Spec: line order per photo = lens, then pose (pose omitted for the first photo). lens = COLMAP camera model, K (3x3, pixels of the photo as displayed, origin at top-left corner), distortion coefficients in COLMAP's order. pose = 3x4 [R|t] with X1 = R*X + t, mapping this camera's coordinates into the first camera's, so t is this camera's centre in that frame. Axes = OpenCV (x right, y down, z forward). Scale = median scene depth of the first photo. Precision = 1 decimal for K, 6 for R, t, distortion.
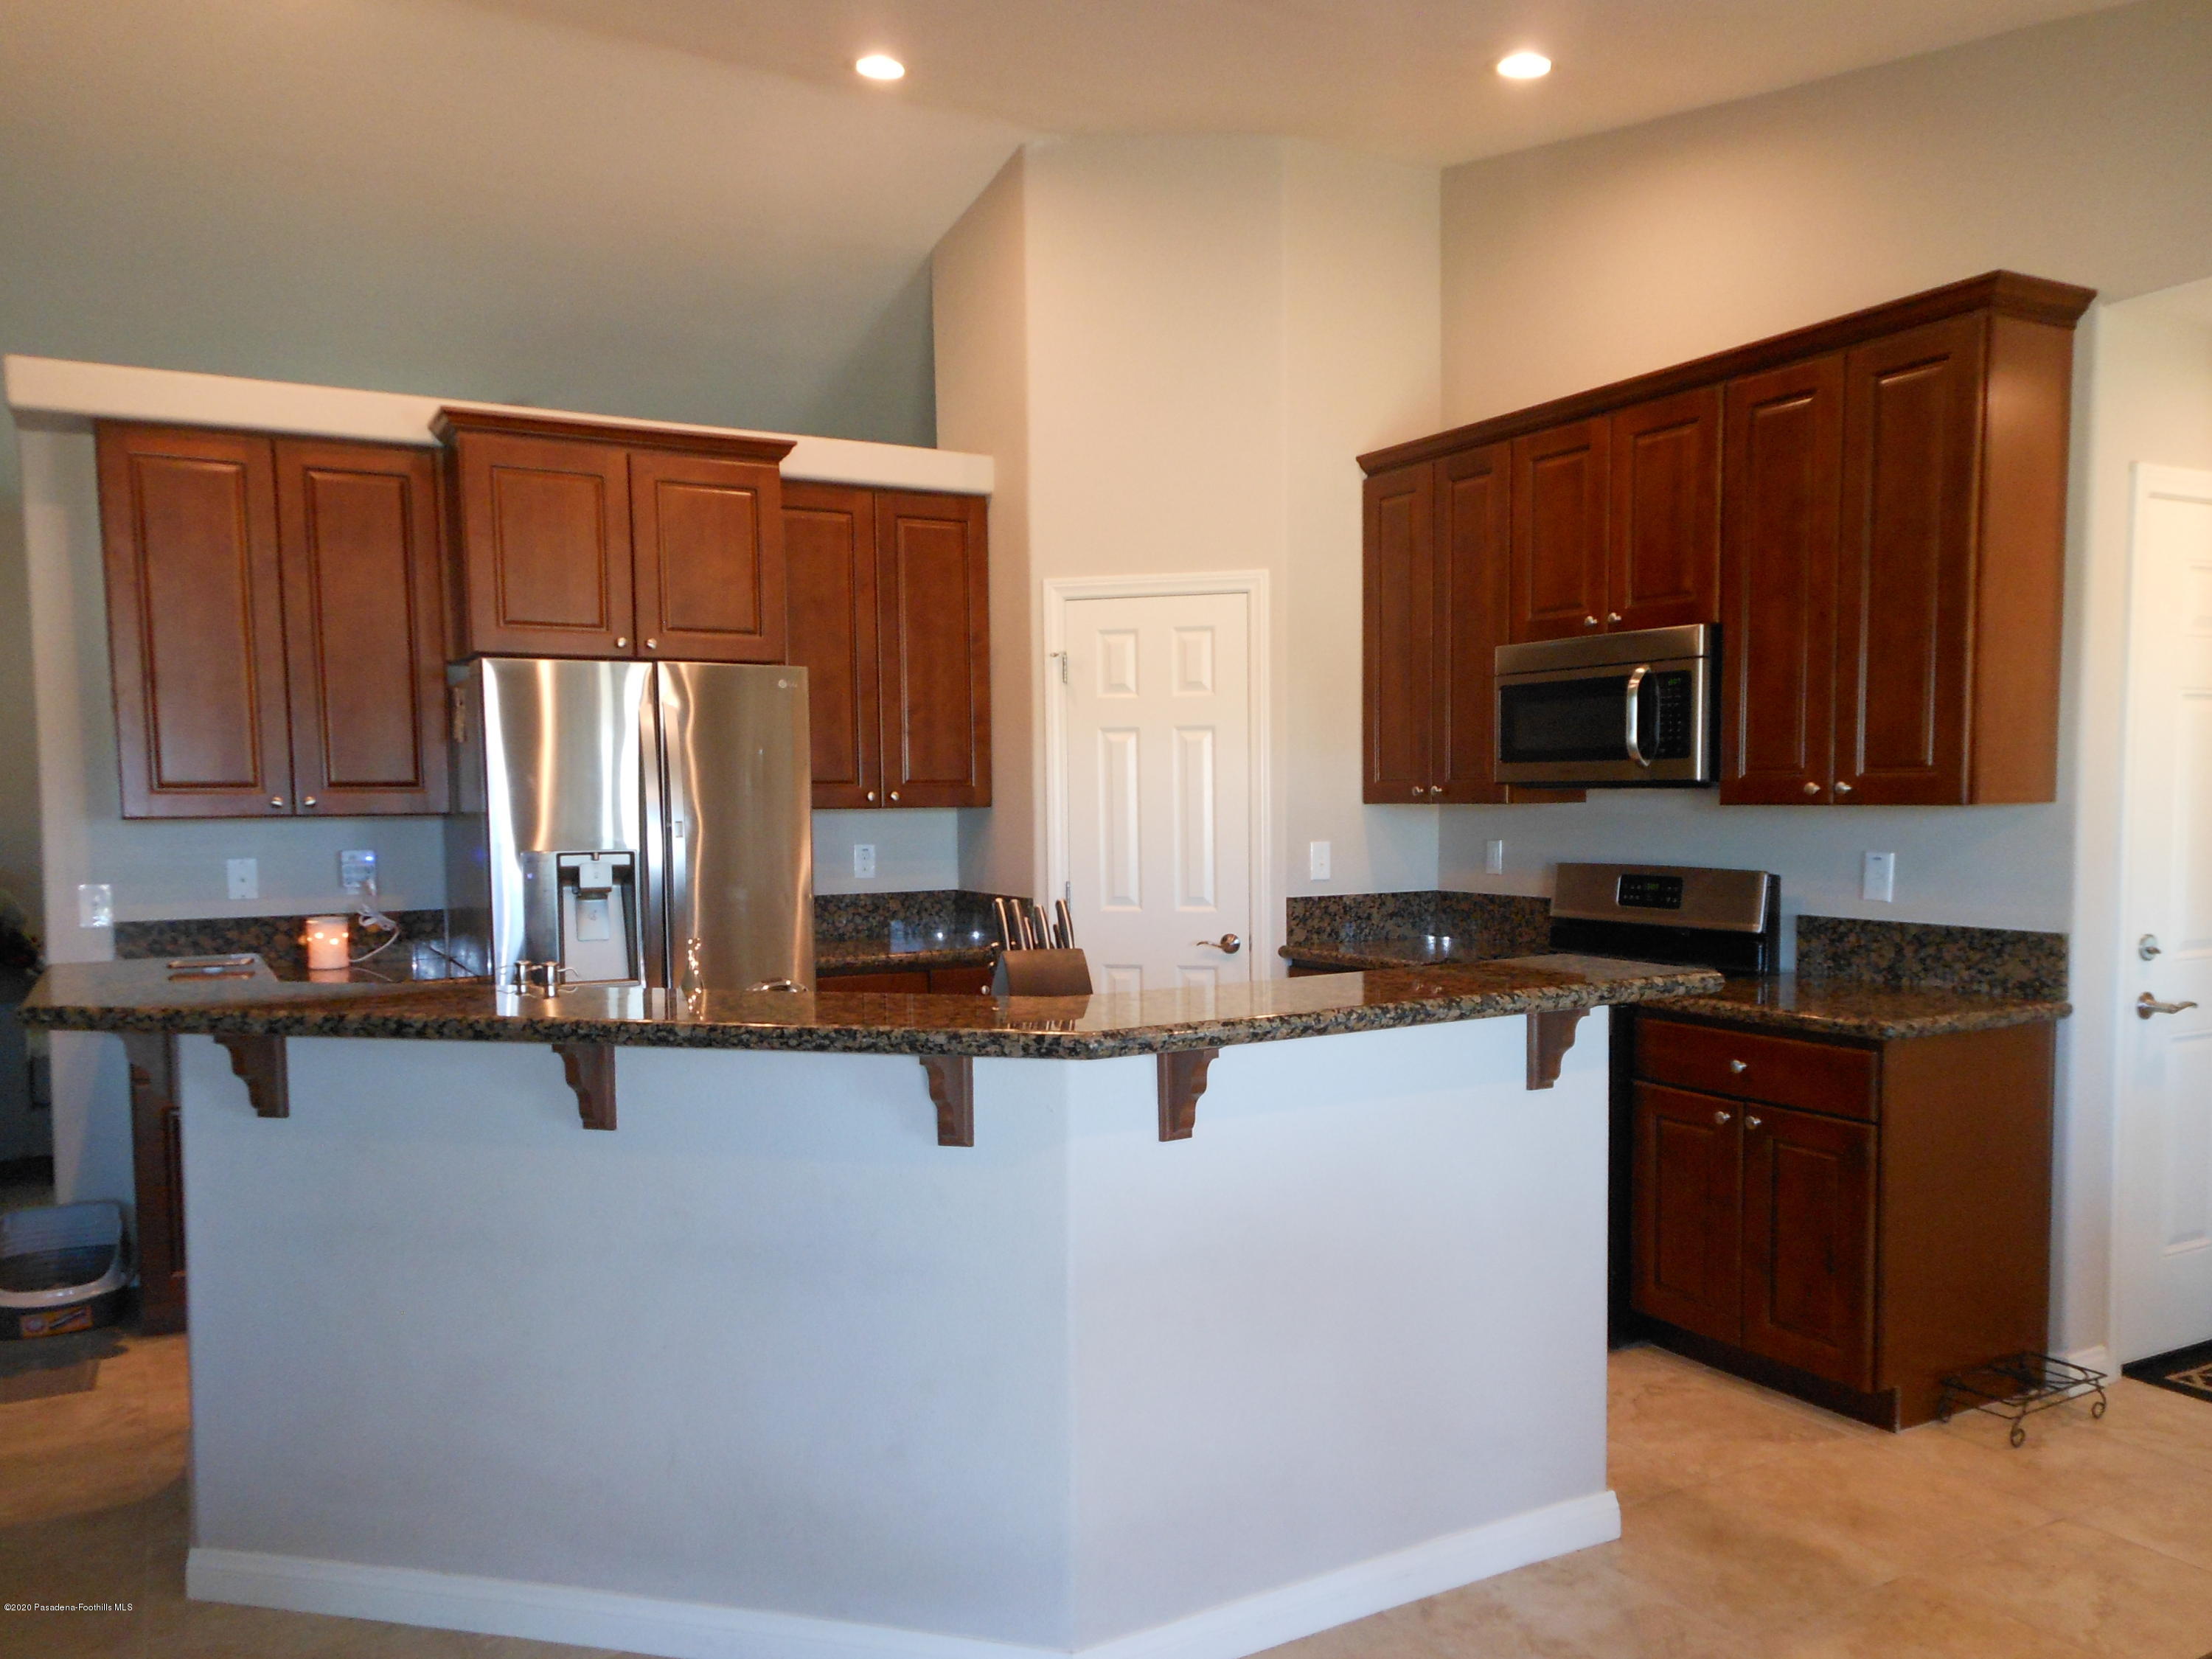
lens RADIAL K [[1615.9, 0, 1102.6], [0, 1615.9, 925.1], [0, 0, 1]] dist [0.003963, 0.001951]
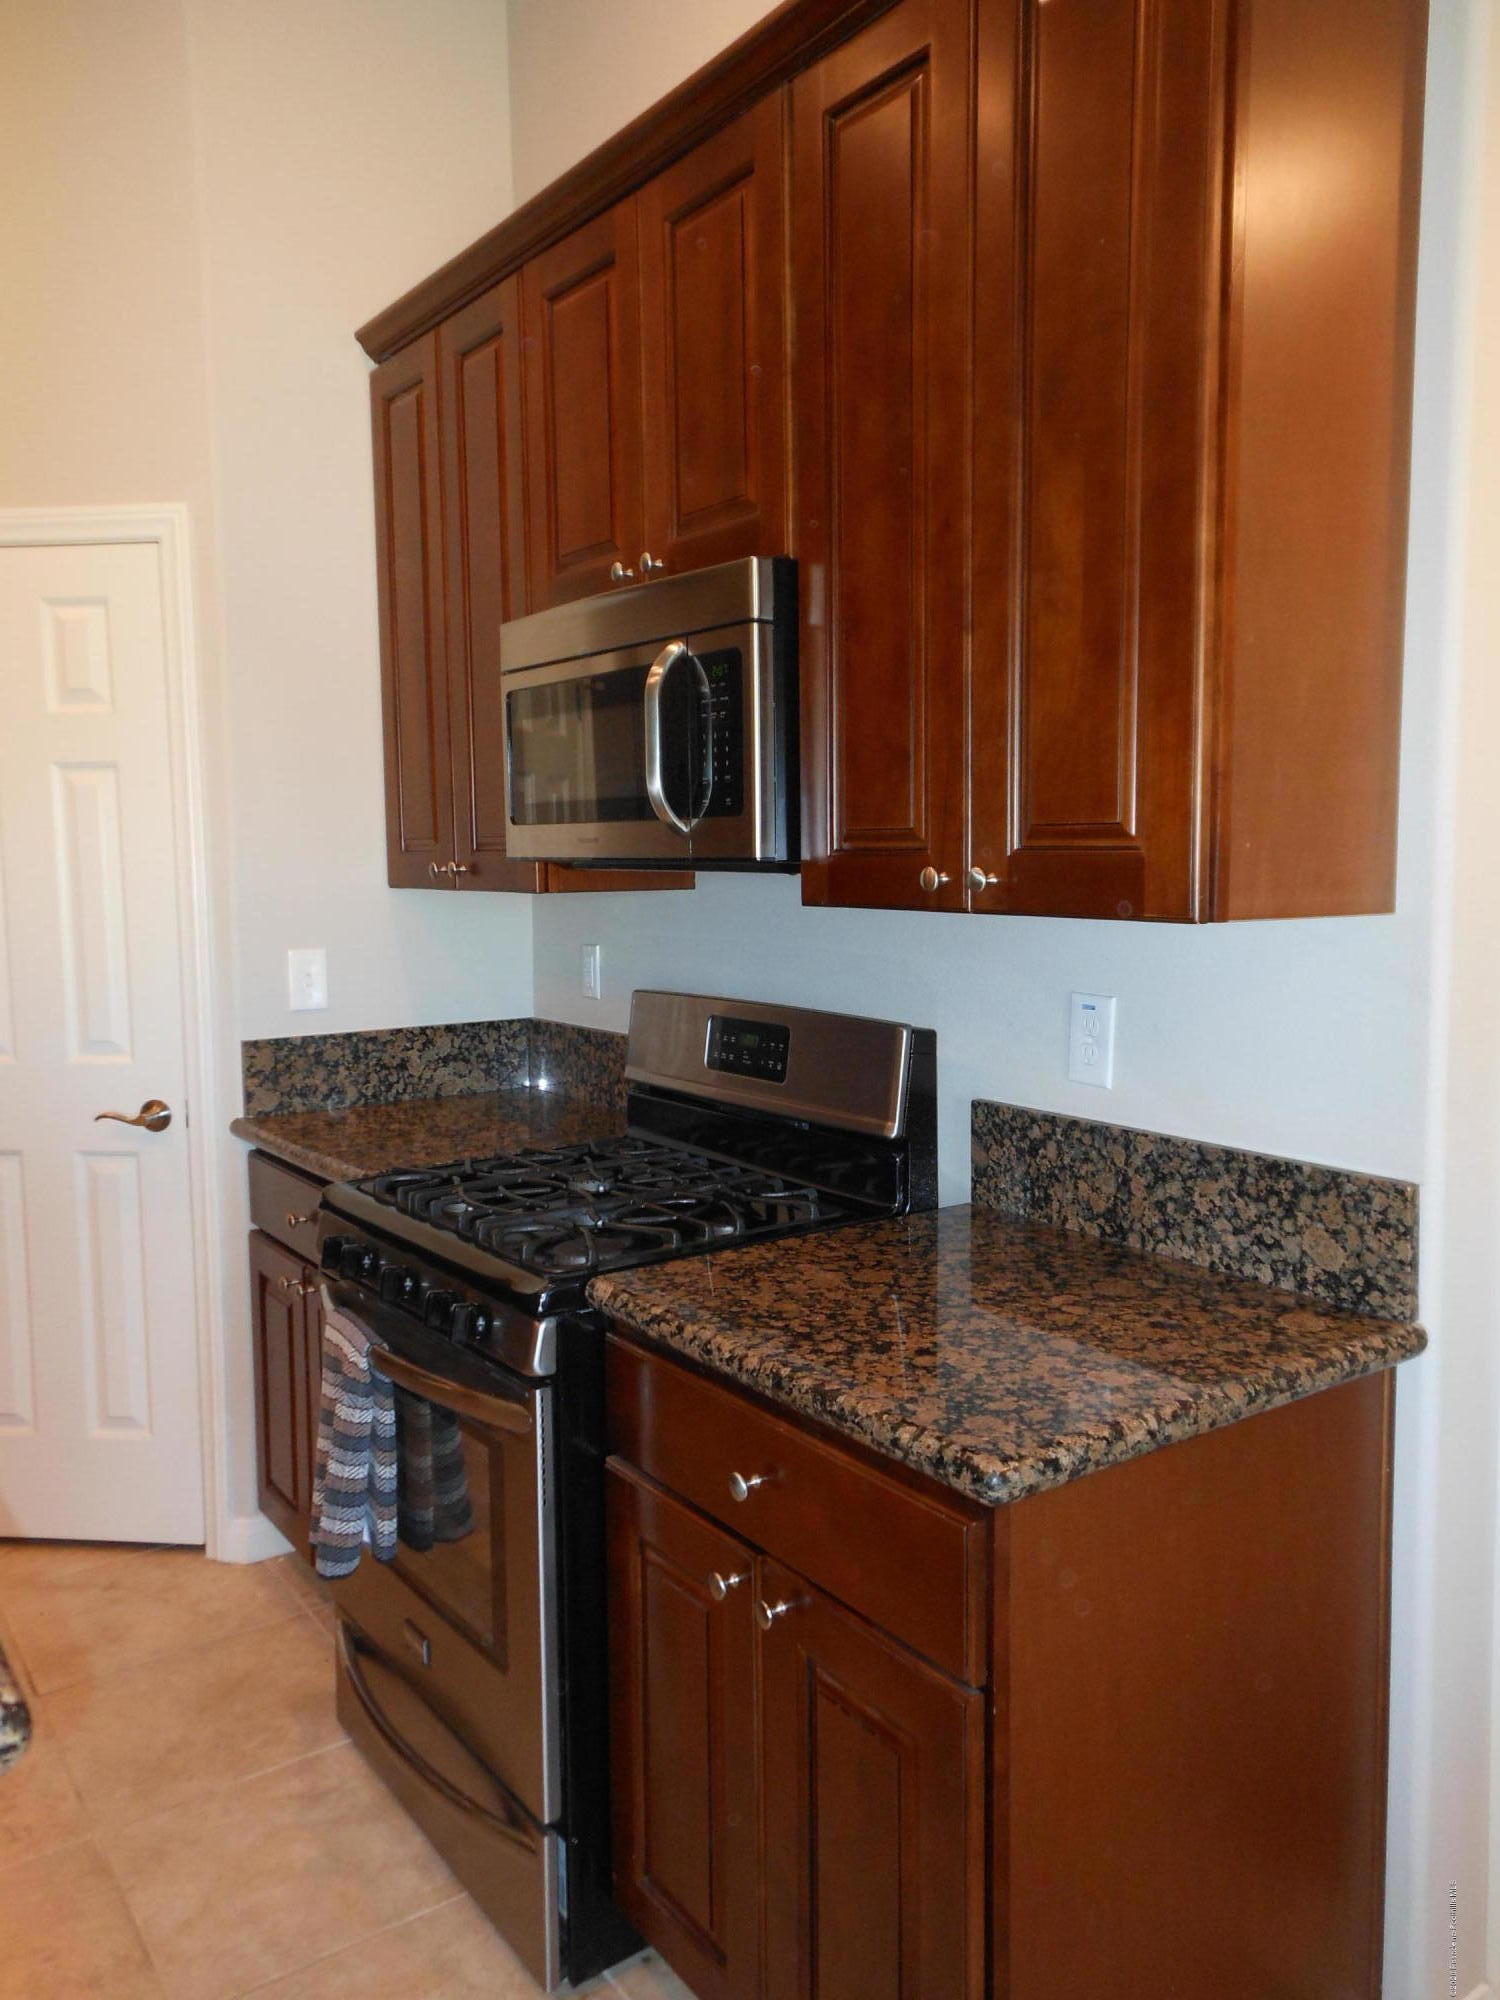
lens RADIAL K [[1528.8, 0, 750.0], [0, 1528.8, 1000.0], [0, 0, 1]] dist [0.000292, 0.002009]
pose [[0.994181, -0.008734, 0.107370, 0.311582], [0.007061, 0.999848, 0.015952, -0.051843], [-0.107493, -0.015101, 0.994091, 0.506267]]
